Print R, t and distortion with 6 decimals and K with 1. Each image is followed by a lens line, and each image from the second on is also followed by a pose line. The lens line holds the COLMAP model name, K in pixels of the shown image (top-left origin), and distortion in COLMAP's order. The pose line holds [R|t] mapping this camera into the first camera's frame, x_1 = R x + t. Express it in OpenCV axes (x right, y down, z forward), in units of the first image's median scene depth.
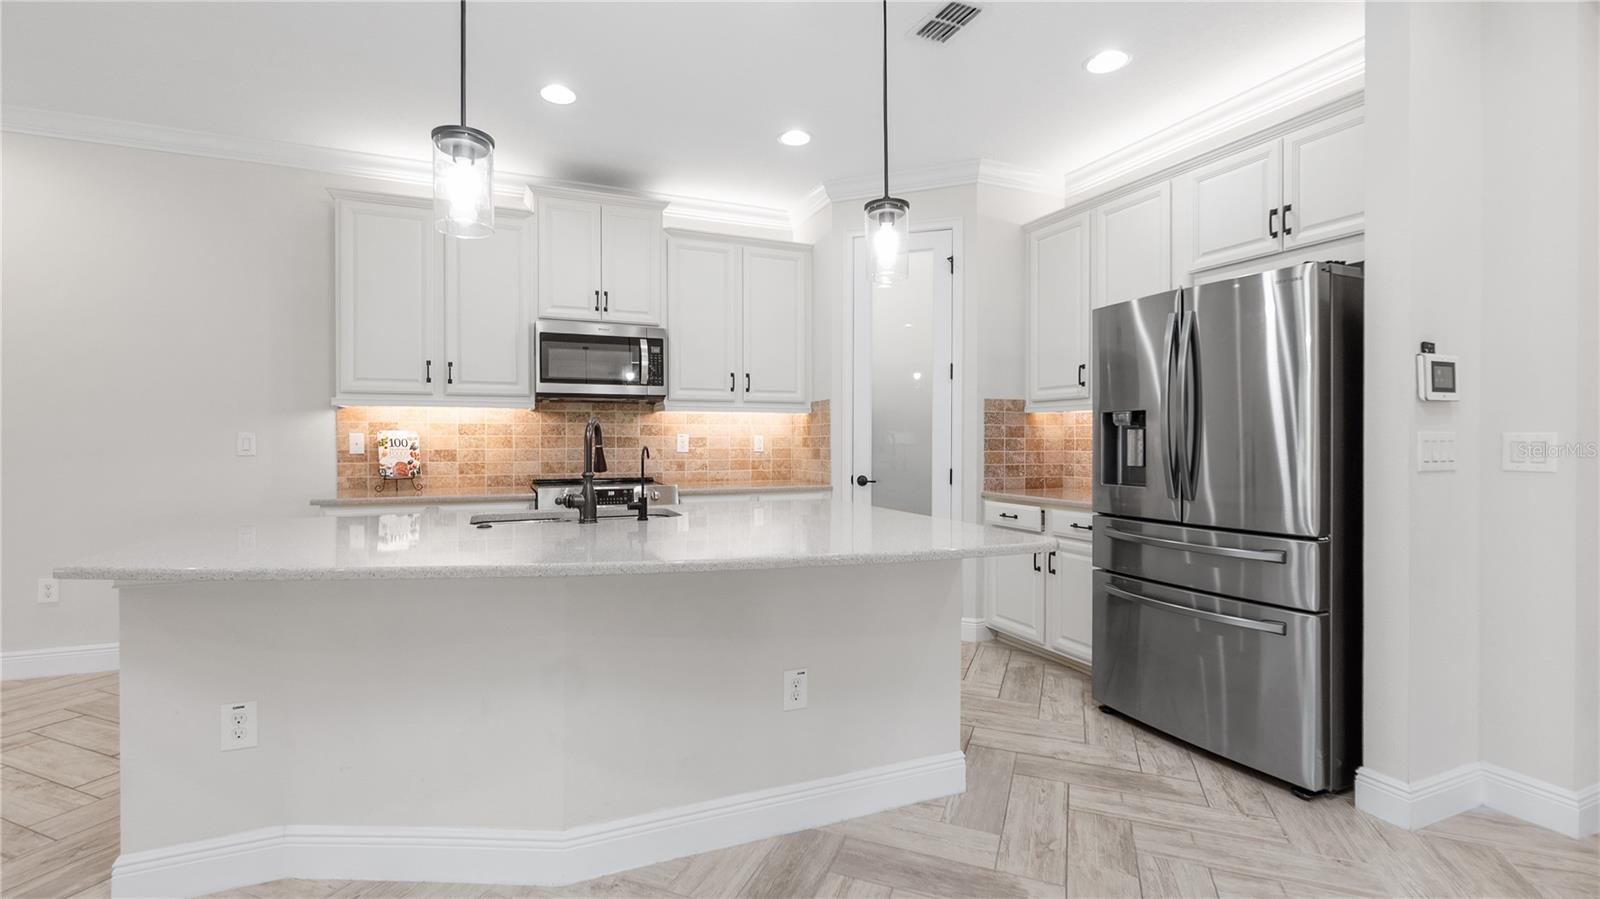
lens RADIAL K [[691.8, 0, 792.9], [0, 691.8, 452.9], [0, 0, 1]] dist [-0.007537, 0.002911]
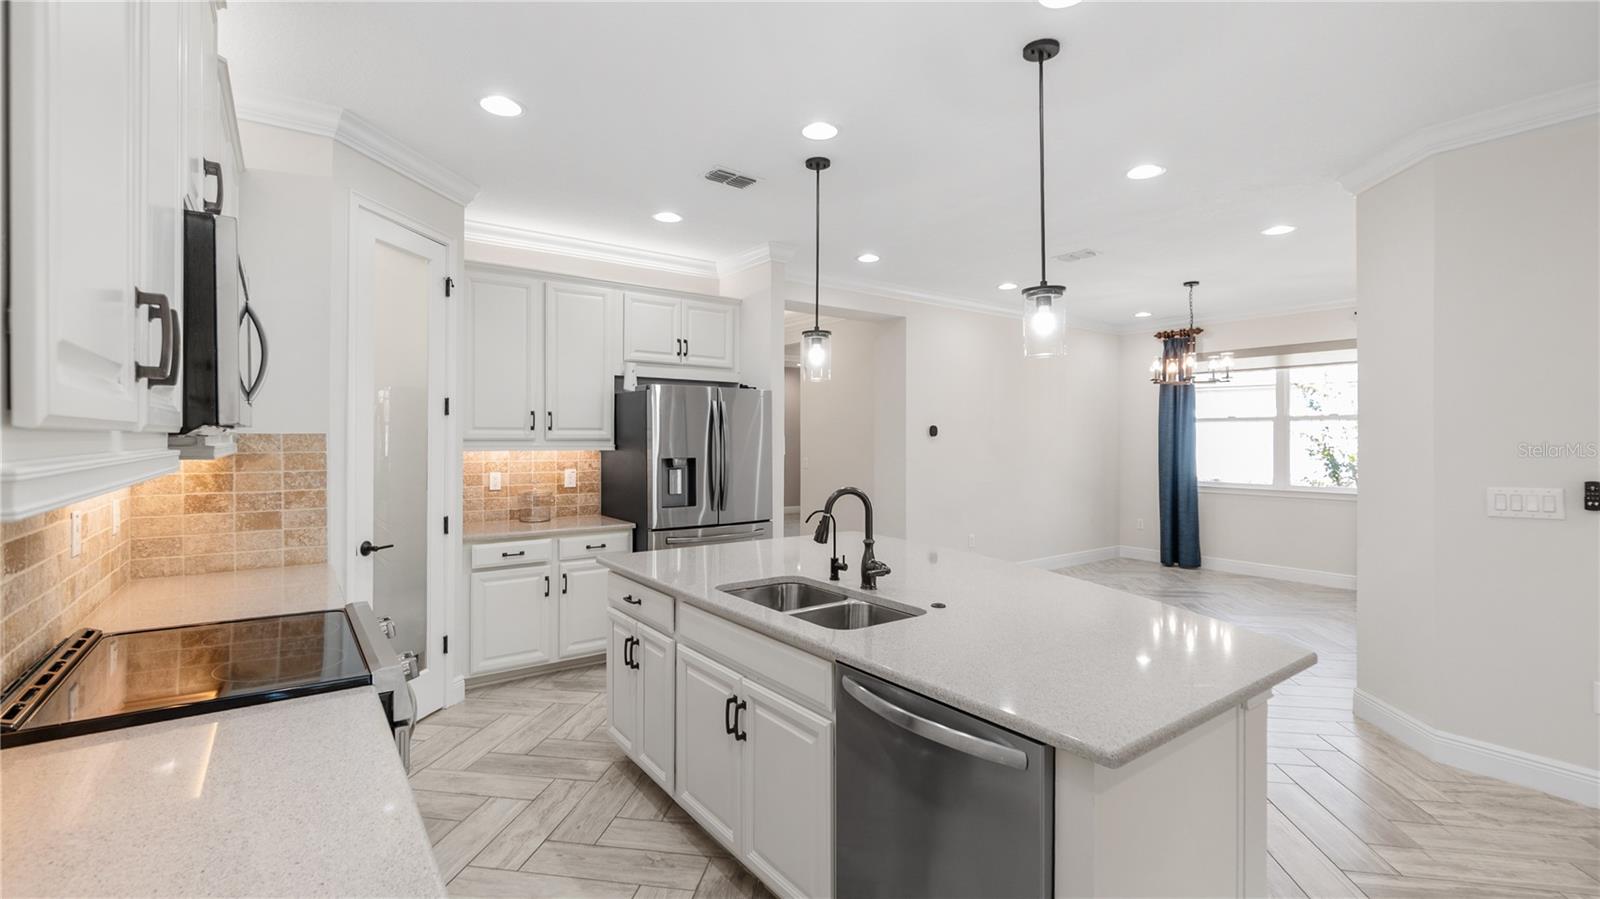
lens RADIAL K [[691.8, 0, 798.4], [0, 691.8, 441.4], [0, 0, 1]] dist [-0.007537, 0.002911]
pose [[-0.228967, -0.004827, 0.973422, -0.751112], [0.014789, 0.999855, 0.008436, -0.075683], [-0.973322, 0.016327, -0.228862, 0.782445]]
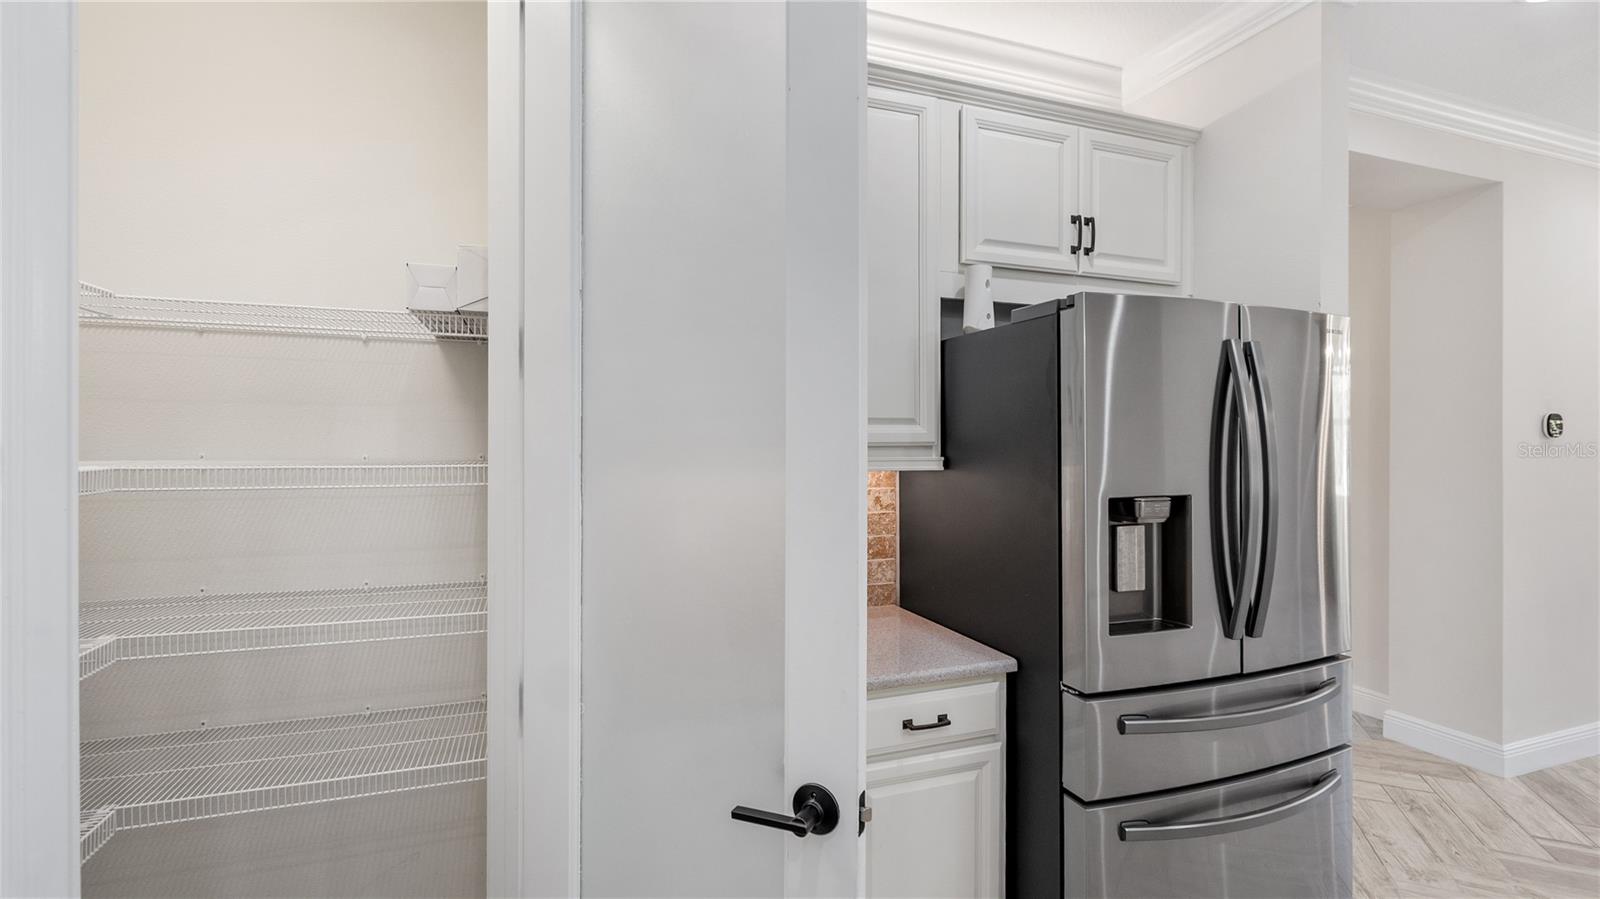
lens RADIAL K [[691.8, 0, 791.0], [0, 691.8, 447.9], [0, 0, 1]] dist [-0.007537, 0.002911]
pose [[0.069958, -0.007133, 0.997524, -0.060394], [0.019716, 0.999789, 0.005766, -0.076799], [-0.997355, 0.019264, 0.070084, 0.891665]]
